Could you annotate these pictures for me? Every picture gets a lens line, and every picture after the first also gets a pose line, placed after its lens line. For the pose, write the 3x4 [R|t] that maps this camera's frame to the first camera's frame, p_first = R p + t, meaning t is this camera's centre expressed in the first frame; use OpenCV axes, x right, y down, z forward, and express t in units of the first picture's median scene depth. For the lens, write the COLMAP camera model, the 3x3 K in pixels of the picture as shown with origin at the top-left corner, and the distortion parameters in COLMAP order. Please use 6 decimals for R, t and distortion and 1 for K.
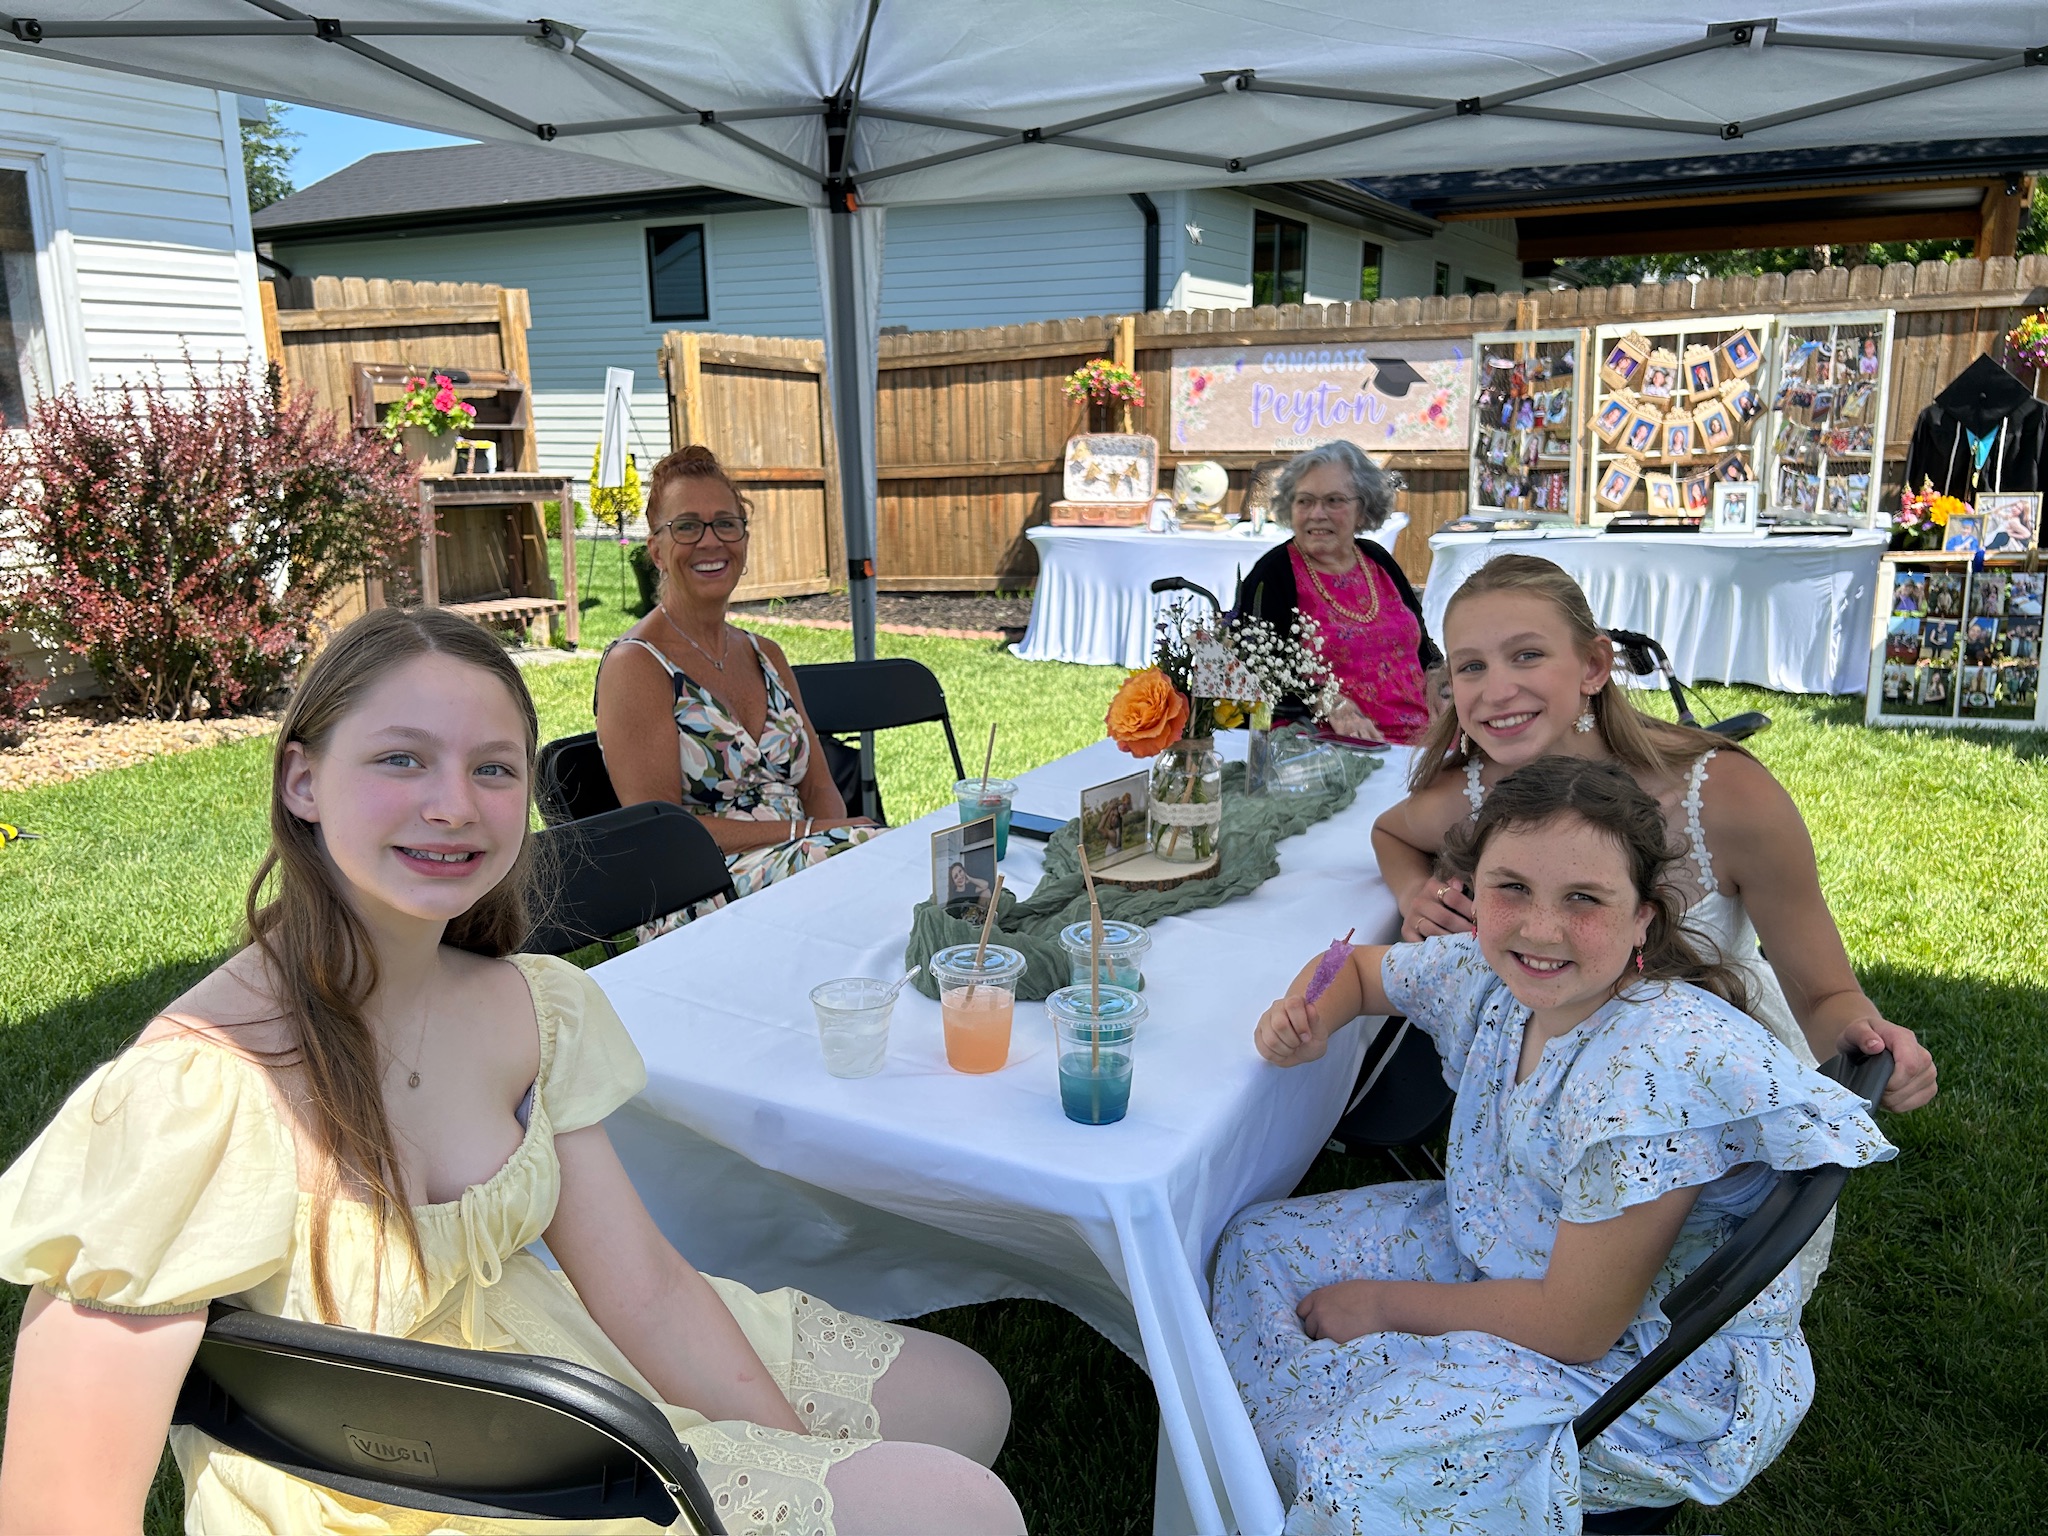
lens RADIAL K [[1526.1, 0, 1036.1], [0, 1526.1, 772.9], [0, 0, 1]] dist [0.011368, 0.000513]
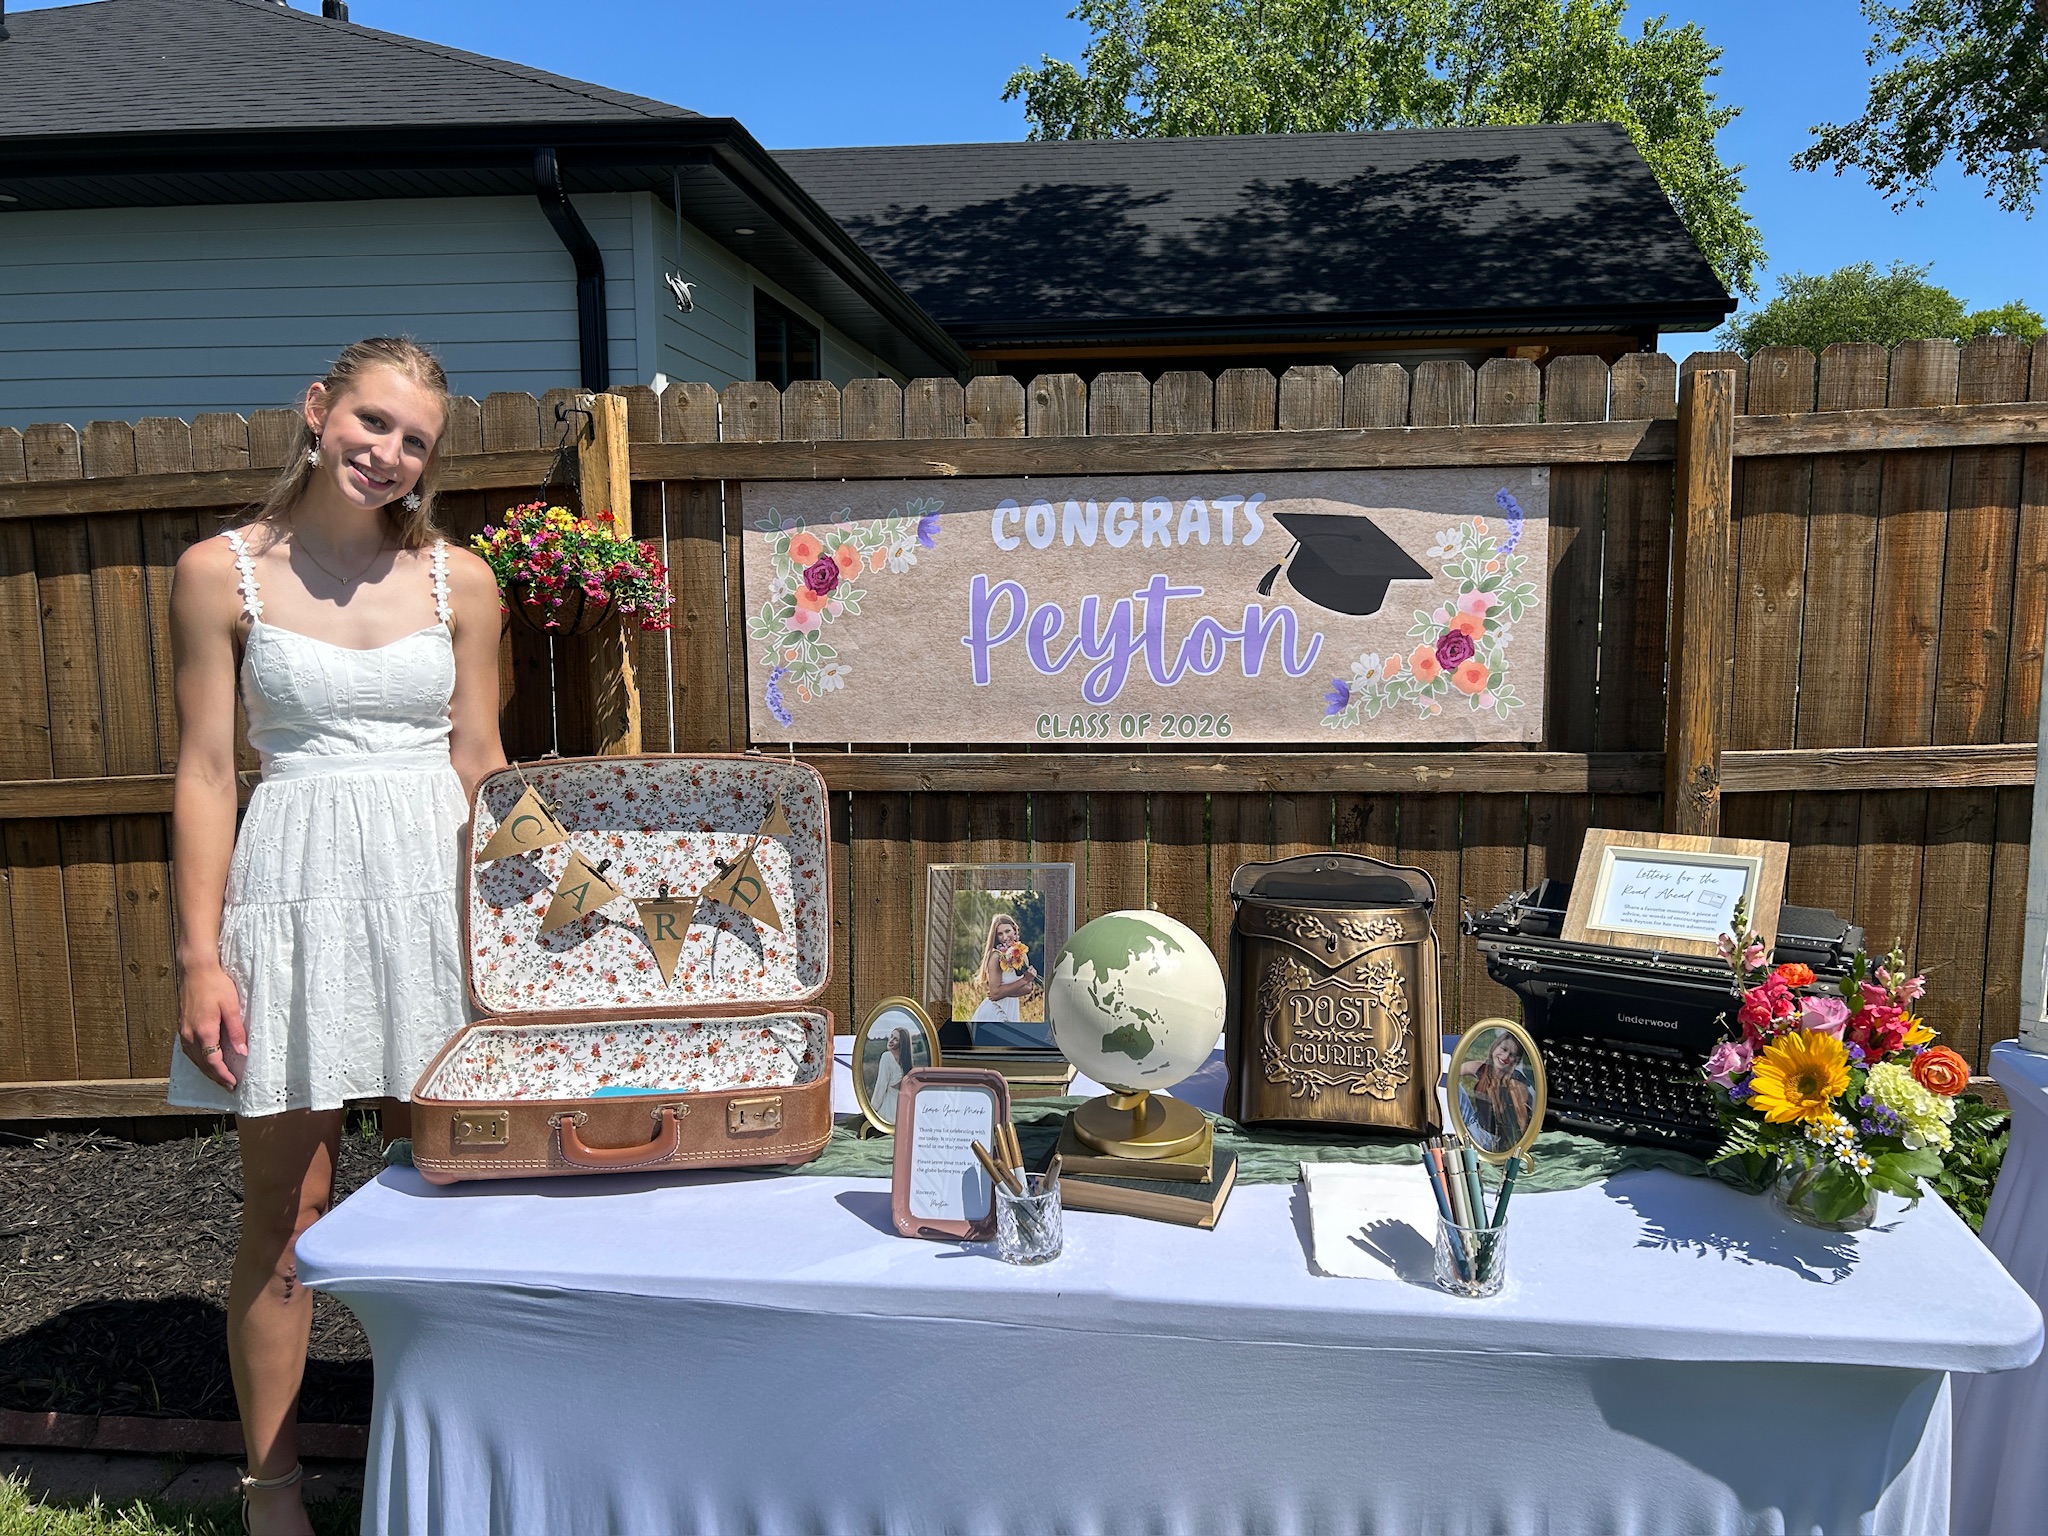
lens RADIAL K [[1526.1, 0, 1036.1], [0, 1526.1, 772.9], [0, 0, 1]] dist [0.011368, 0.000513]
pose [[0.920099, -0.040742, 0.389562, 0.007697], [0.087004, 0.990988, -0.101851, -0.185631], [-0.381901, 0.127606, 0.915351, 0.729721]]
